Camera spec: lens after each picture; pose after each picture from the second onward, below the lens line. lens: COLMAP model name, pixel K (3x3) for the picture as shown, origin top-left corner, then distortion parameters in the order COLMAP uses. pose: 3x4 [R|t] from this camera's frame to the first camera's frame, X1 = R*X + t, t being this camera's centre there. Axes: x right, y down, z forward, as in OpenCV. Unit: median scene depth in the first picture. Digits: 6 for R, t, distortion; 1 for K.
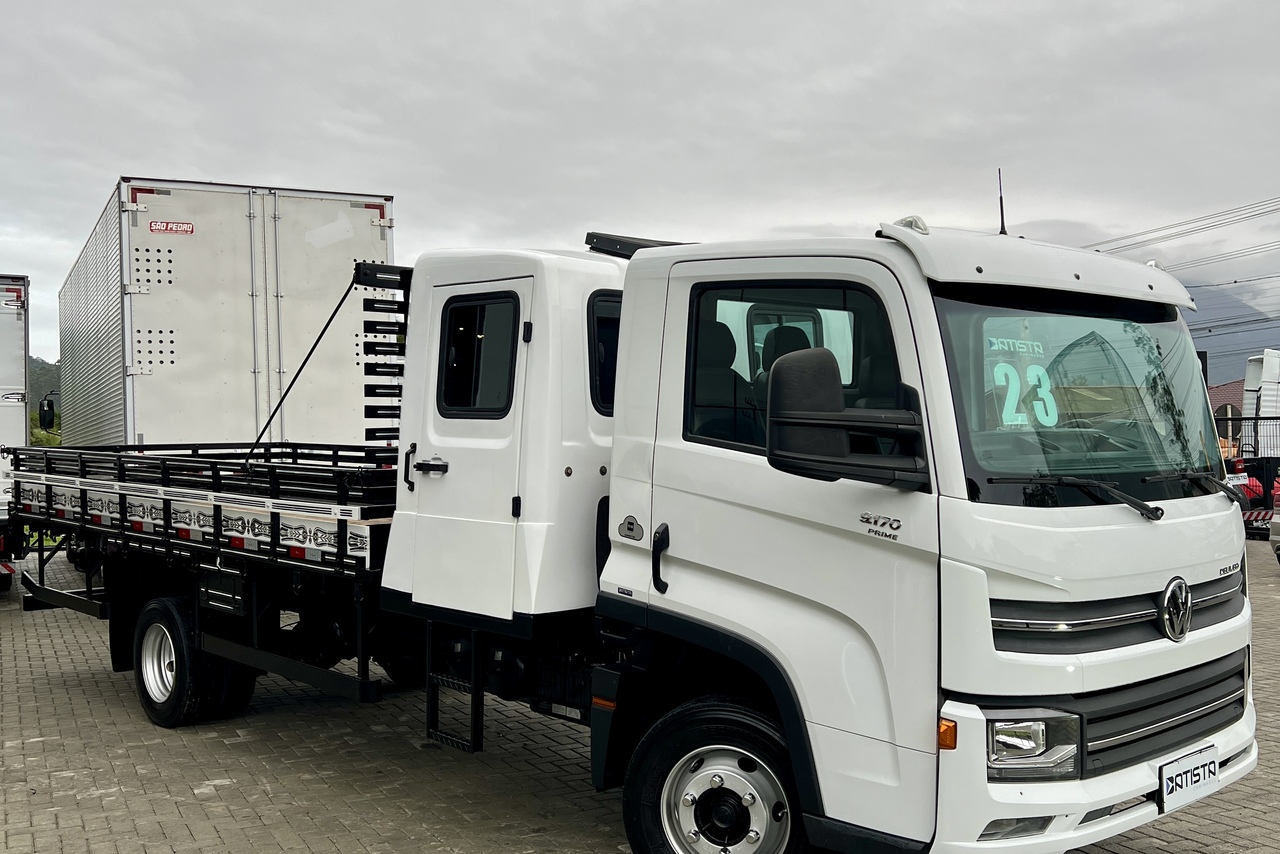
lens RADIAL K [[1261.0, 0, 629.3], [0, 1261.0, 418.3], [0, 0, 1]] dist [0.054167, 0.000000]
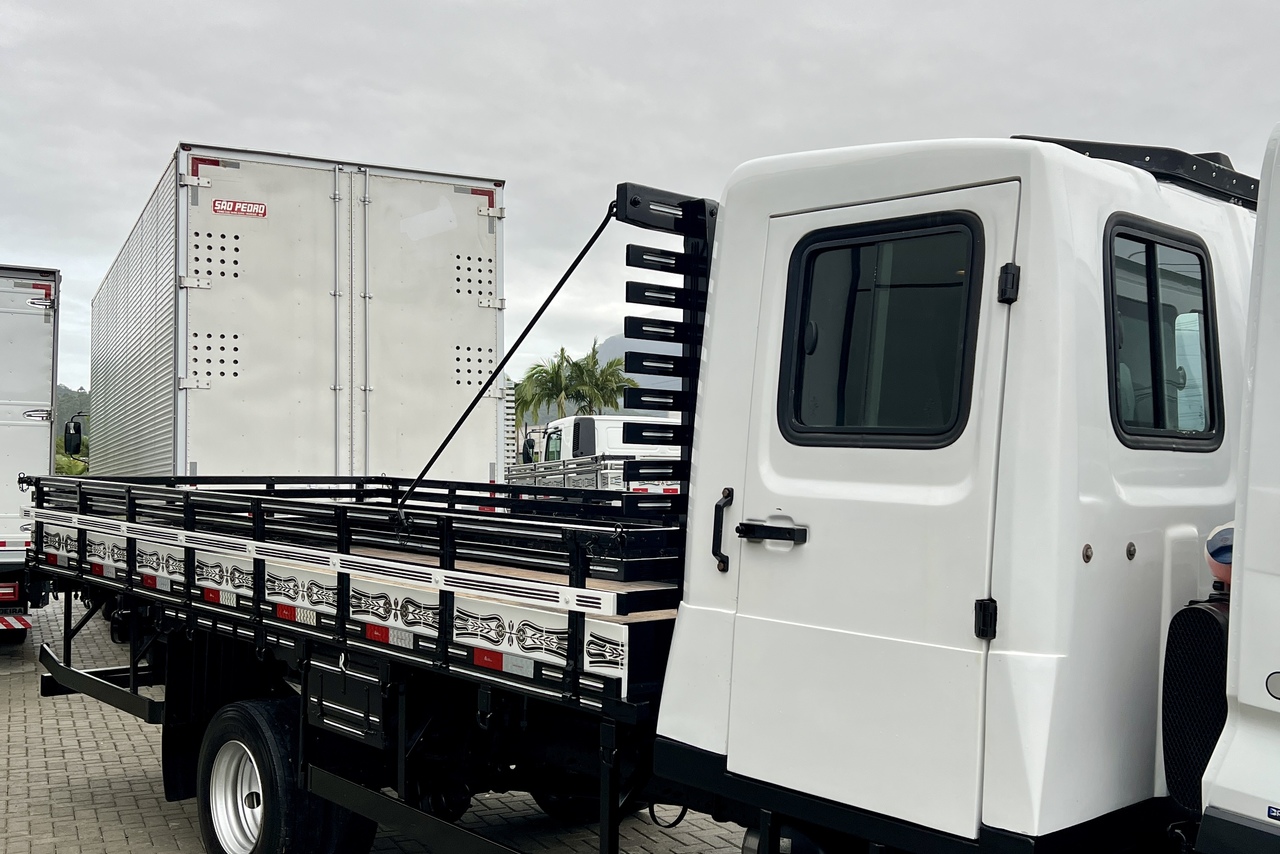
lens RADIAL K [[1261.0, 0, 646.8], [0, 1261.0, 426.7], [0, 0, 1]] dist [0.054167, 0.000000]
pose [[0.999717, 0.023607, -0.002865, -0.148258], [-0.023671, 0.999408, -0.024961, 0.004847], [0.002274, 0.025021, 0.999684, 0.304561]]
